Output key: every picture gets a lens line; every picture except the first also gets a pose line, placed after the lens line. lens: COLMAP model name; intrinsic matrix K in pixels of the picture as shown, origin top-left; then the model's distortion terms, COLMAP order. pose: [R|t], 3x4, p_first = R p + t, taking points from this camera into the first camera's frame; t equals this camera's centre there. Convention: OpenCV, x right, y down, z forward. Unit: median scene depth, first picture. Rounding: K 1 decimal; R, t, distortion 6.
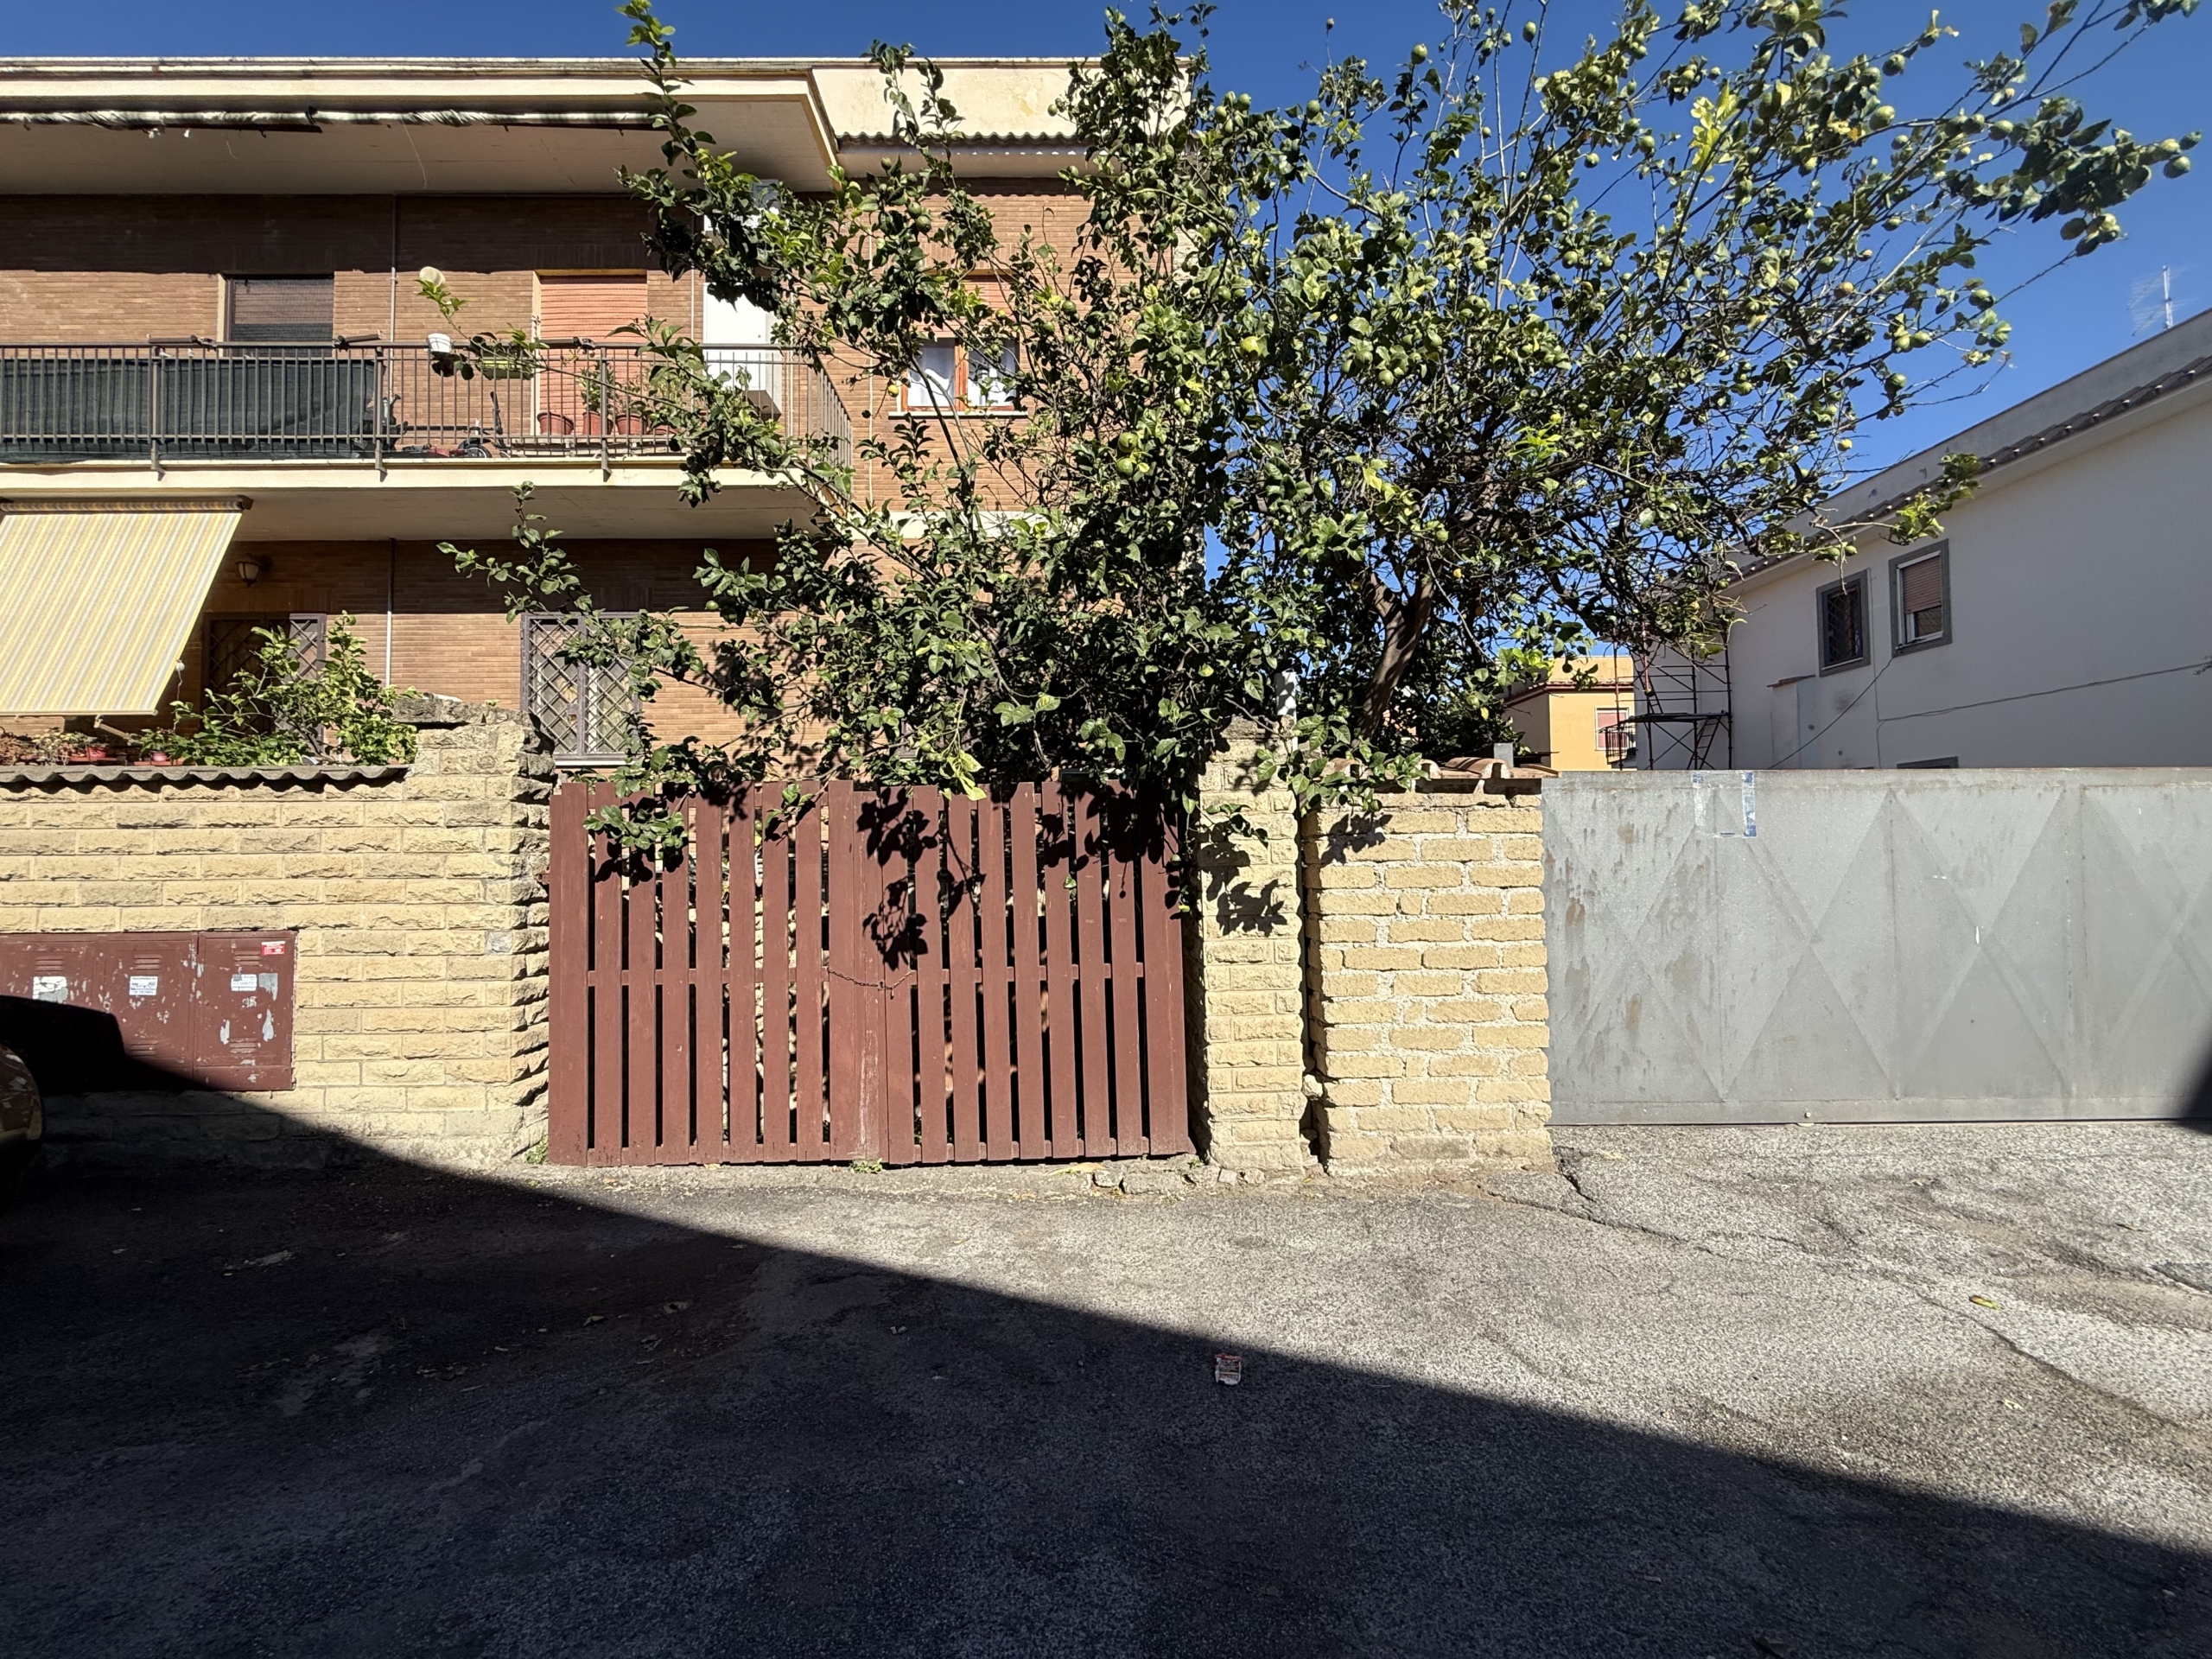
lens RADIAL K [[881.1, 0, 1107.6], [0, 881.1, 829.8], [0, 0, 1]] dist [-0.000668, 0.000068]
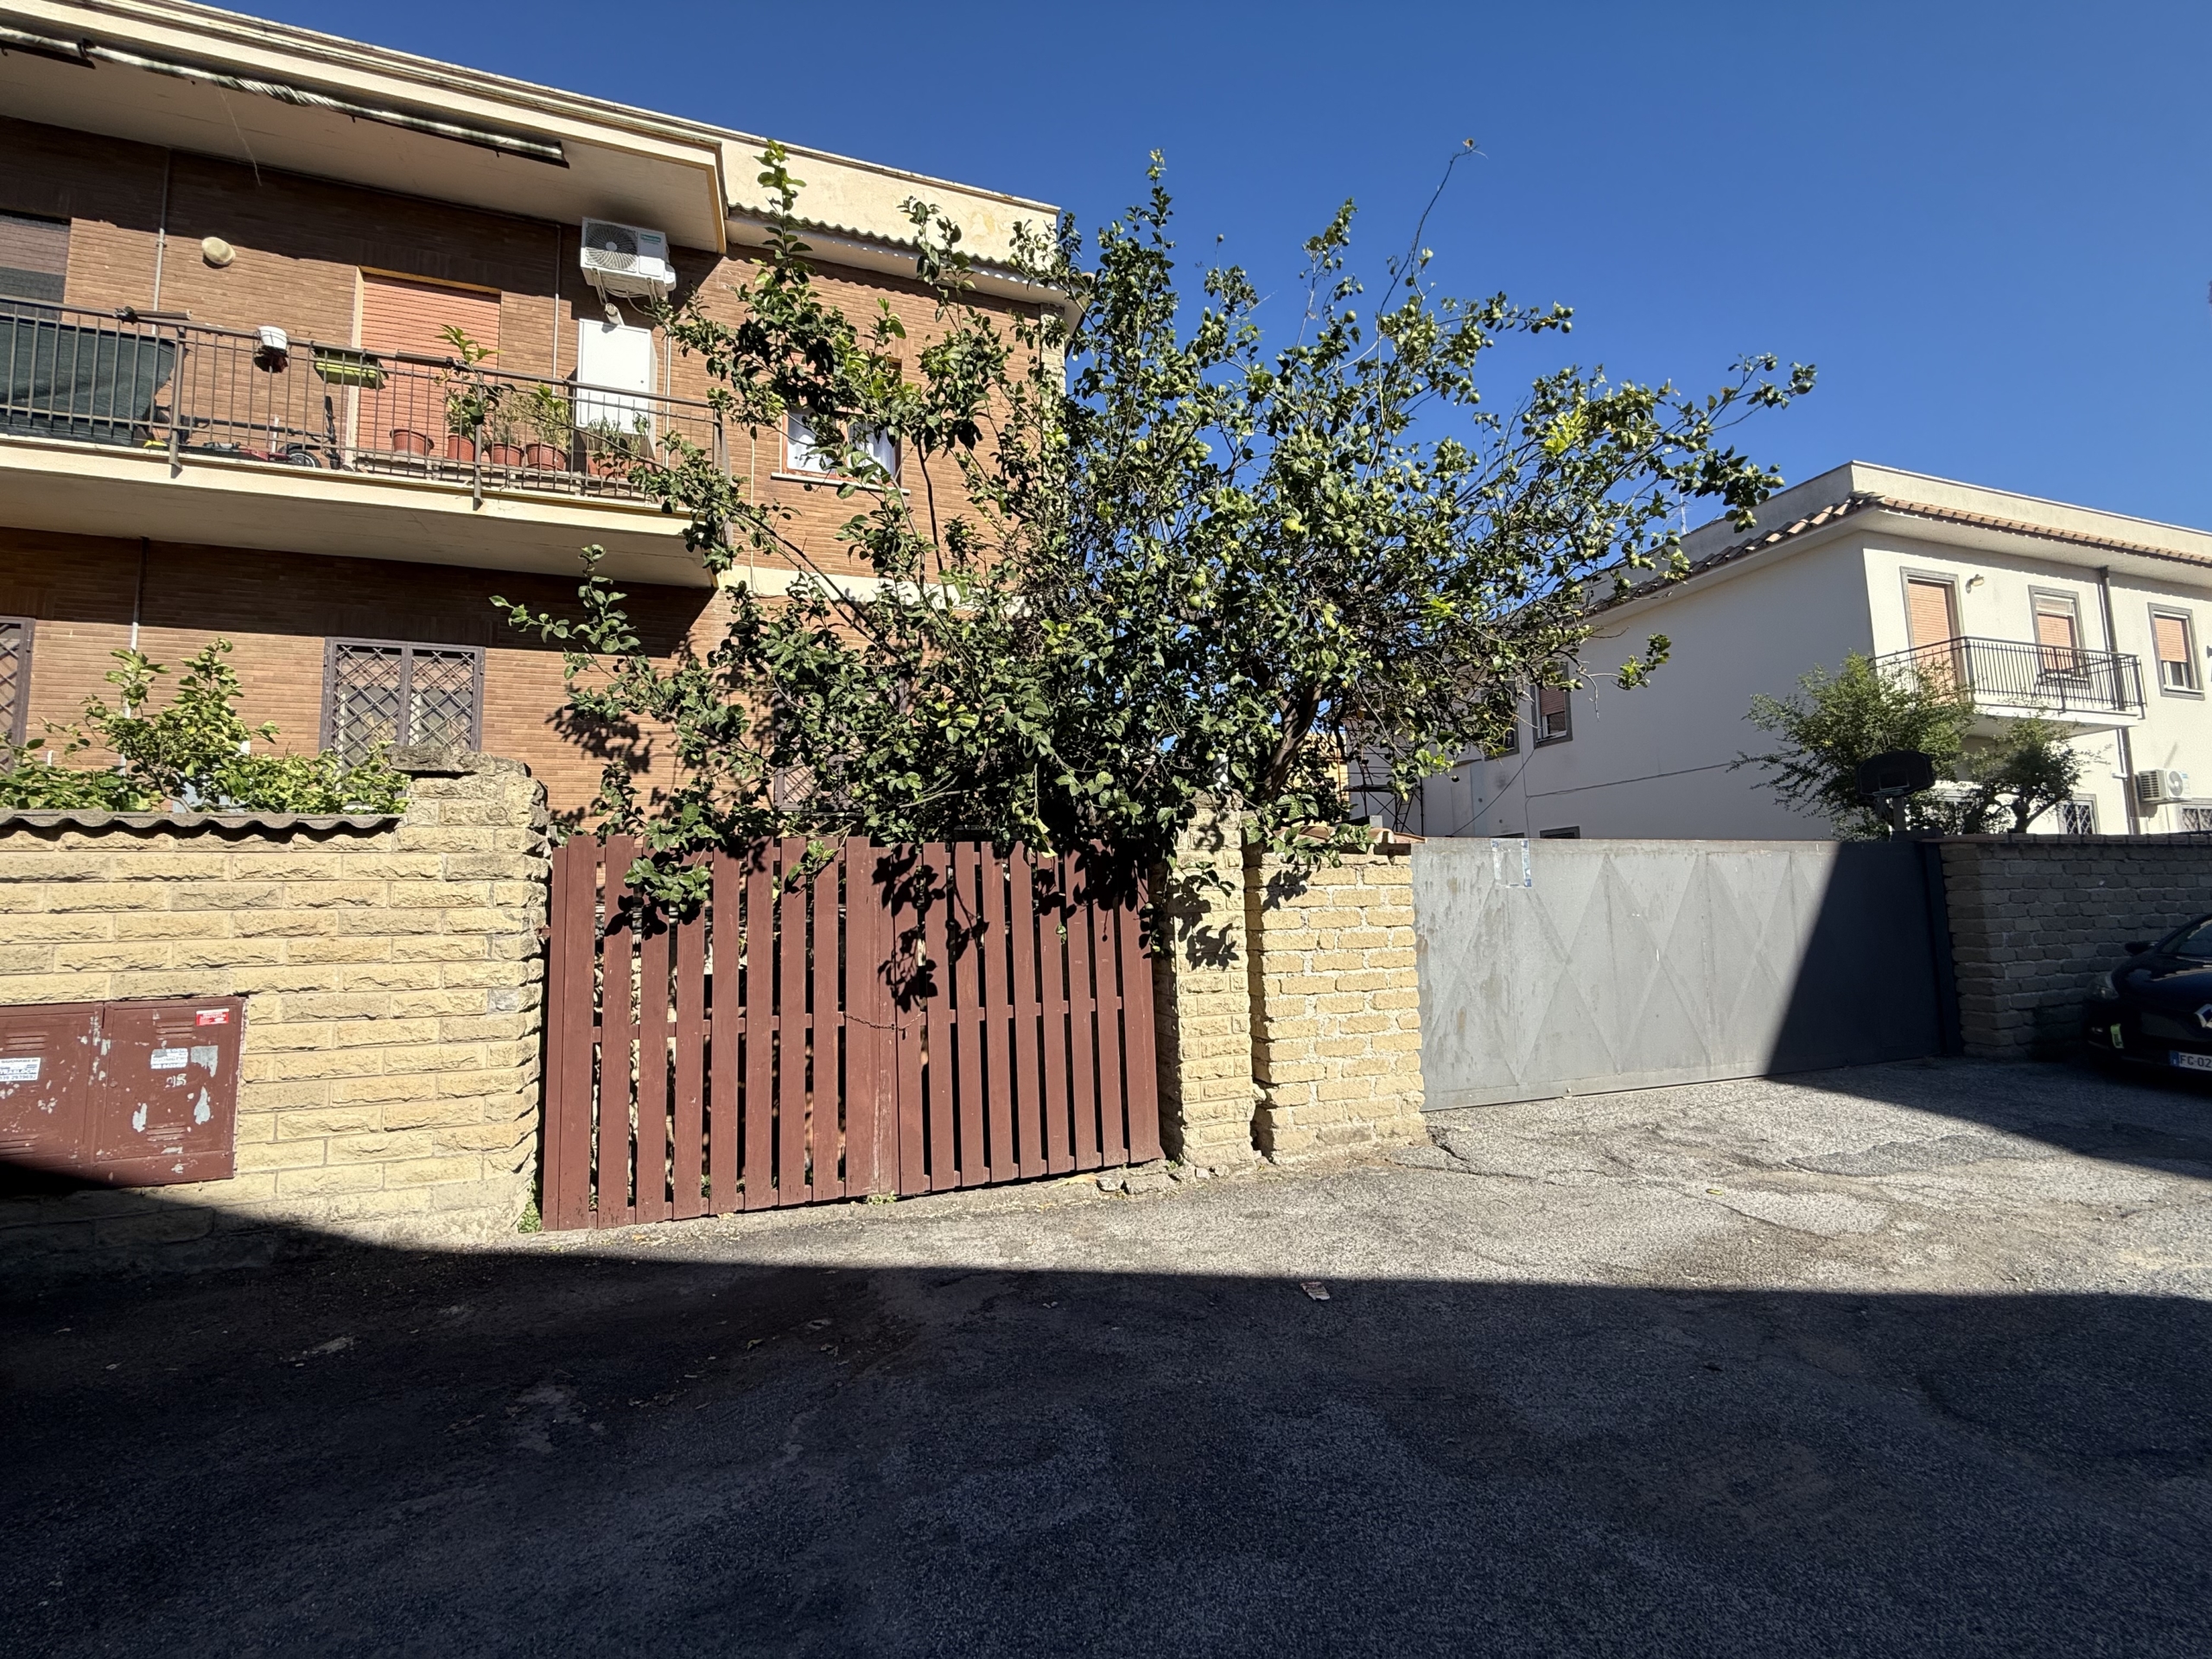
lens RADIAL K [[881.1, 0, 1106.1], [0, 881.1, 828.7], [0, 0, 1]] dist [-0.000668, 0.000068]
pose [[0.953204, 0.017359, 0.301830, -0.349634], [0.000941, 0.998175, -0.060381, -0.000819], [-0.302328, 0.057839, 0.951448, -0.123709]]
